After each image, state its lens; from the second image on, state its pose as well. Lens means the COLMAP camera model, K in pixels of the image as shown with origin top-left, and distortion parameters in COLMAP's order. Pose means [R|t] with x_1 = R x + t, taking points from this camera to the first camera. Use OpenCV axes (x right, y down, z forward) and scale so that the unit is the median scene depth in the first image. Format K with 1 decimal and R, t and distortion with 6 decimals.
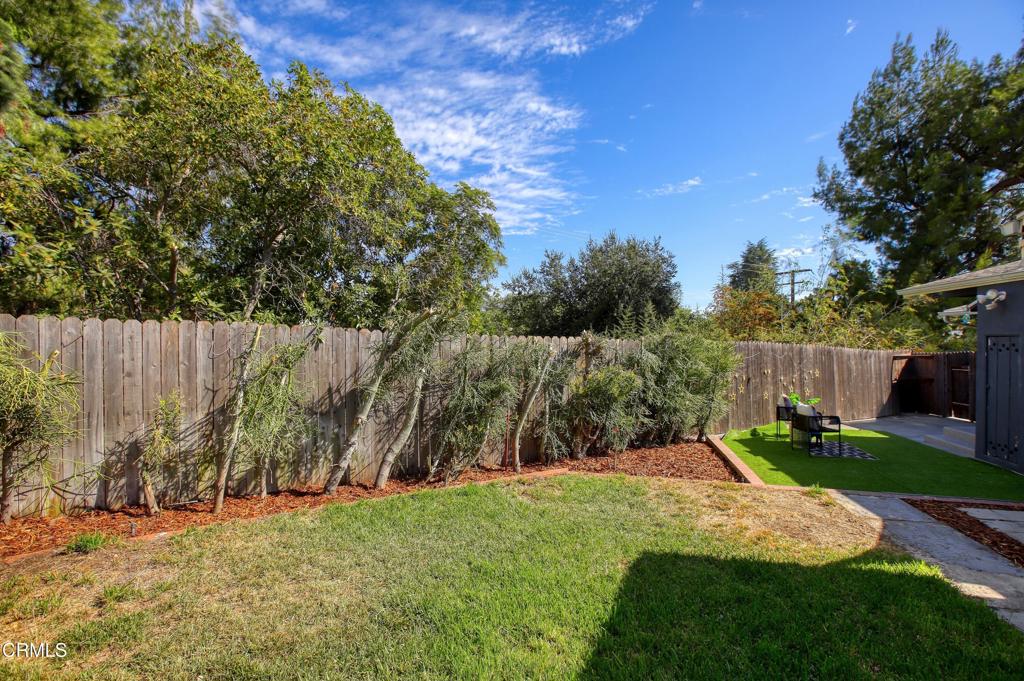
lens RADIAL K [[480.1, 0, 510.2], [0, 480.1, 347.3], [0, 0, 1]] dist [-0.001700, 0.000567]
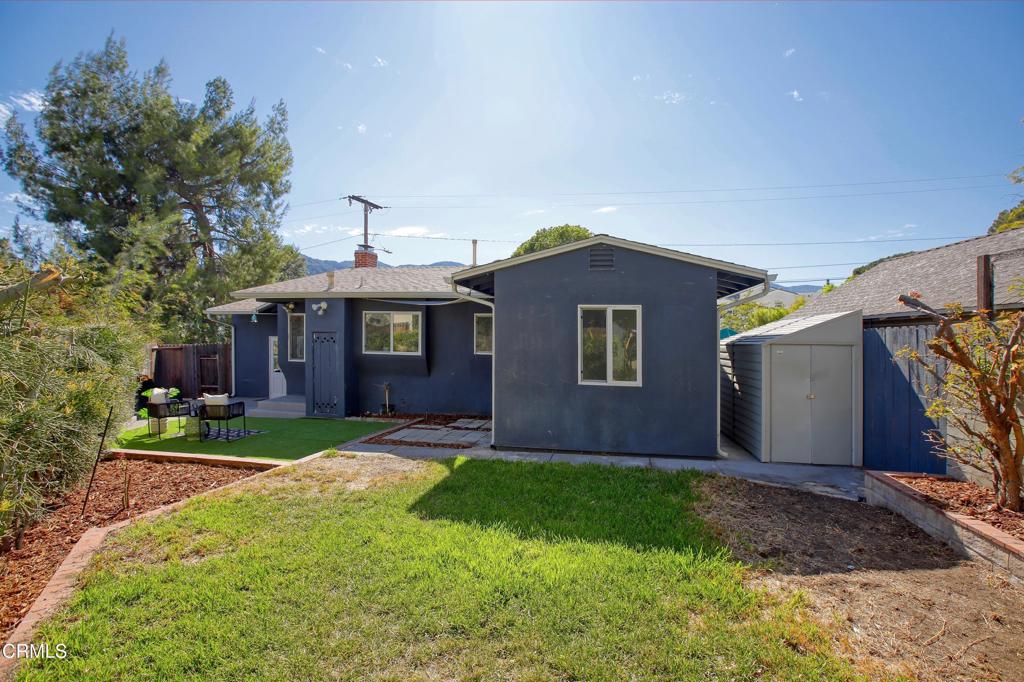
lens RADIAL K [[480.1, 0, 511.4], [0, 480.1, 338.3], [0, 0, 1]] dist [-0.001700, 0.000567]
pose [[-0.010830, 0.001409, 0.999940, -0.387085], [0.003998, 0.999991, -0.001365, -0.000379], [-0.999933, 0.003983, -0.010835, 0.315402]]
